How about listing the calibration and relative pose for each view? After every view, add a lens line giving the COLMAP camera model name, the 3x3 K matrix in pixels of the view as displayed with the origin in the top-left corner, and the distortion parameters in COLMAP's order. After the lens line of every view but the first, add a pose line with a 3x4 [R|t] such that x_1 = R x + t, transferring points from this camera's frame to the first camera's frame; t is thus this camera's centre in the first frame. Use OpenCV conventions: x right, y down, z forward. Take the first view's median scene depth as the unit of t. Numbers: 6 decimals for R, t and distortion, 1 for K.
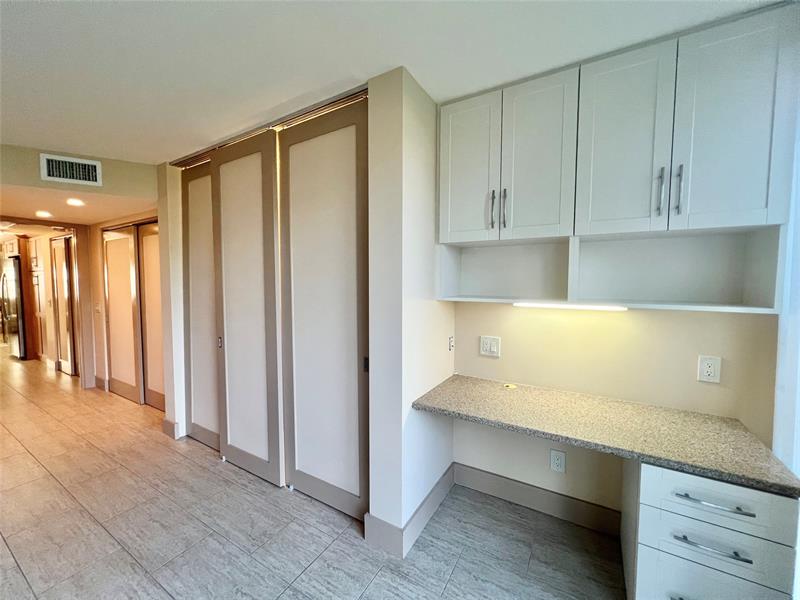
lens RADIAL K [[322.2, 0, 407.2], [0, 322.2, 299.9], [0, 0, 1]] dist [-0.002216, -0.000361]
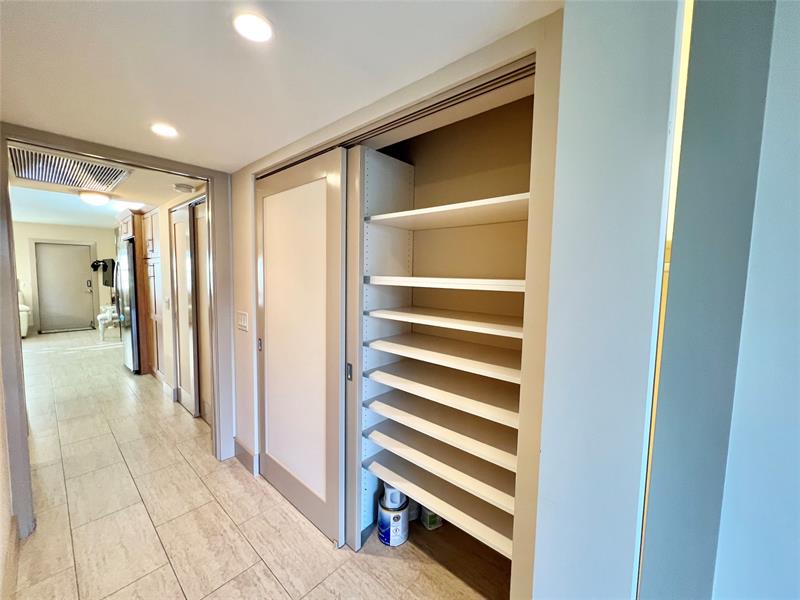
lens RADIAL K [[322.2, 0, 392.0], [0, 322.2, 297.0], [0, 0, 1]] dist [-0.002216, -0.000361]
pose [[0.978373, 0.041308, -0.202683, -0.456762], [-0.035259, 0.998821, 0.033369, -0.044378], [0.203823, -0.025501, 0.978676, 0.381744]]
